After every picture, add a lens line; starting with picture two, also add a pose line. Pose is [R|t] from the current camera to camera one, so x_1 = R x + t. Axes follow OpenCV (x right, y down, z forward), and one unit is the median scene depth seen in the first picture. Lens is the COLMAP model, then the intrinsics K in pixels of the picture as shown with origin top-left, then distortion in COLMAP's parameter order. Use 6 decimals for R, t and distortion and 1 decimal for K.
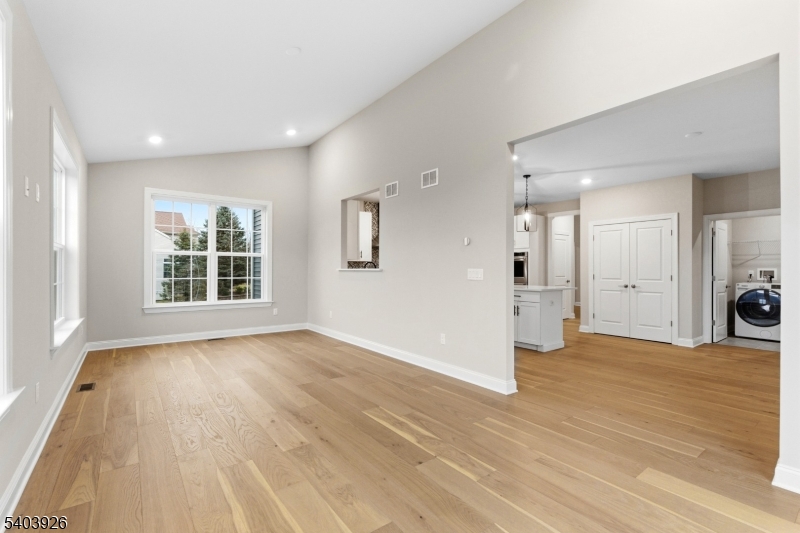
lens RADIAL K [[360.6, 0, 395.2], [0, 360.6, 268.4], [0, 0, 1]] dist [-0.000840, 0.000166]
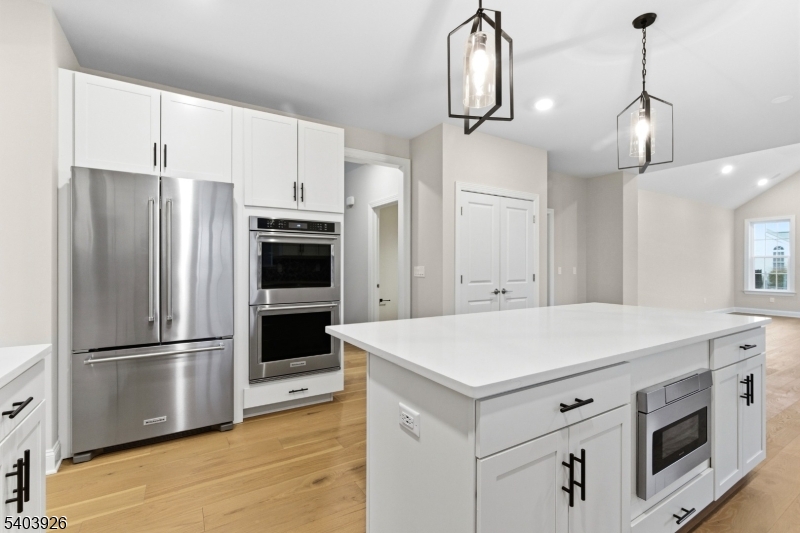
lens RADIAL K [[360.6, 0, 395.2], [0, 360.6, 268.4], [0, 0, 1]] dist [-0.000840, 0.000166]
pose [[0.098351, -0.011728, 0.995083, -0.034232], [-0.004465, 0.999915, 0.012227, -0.000763], [-0.995142, -0.005646, 0.098290, 1.129766]]
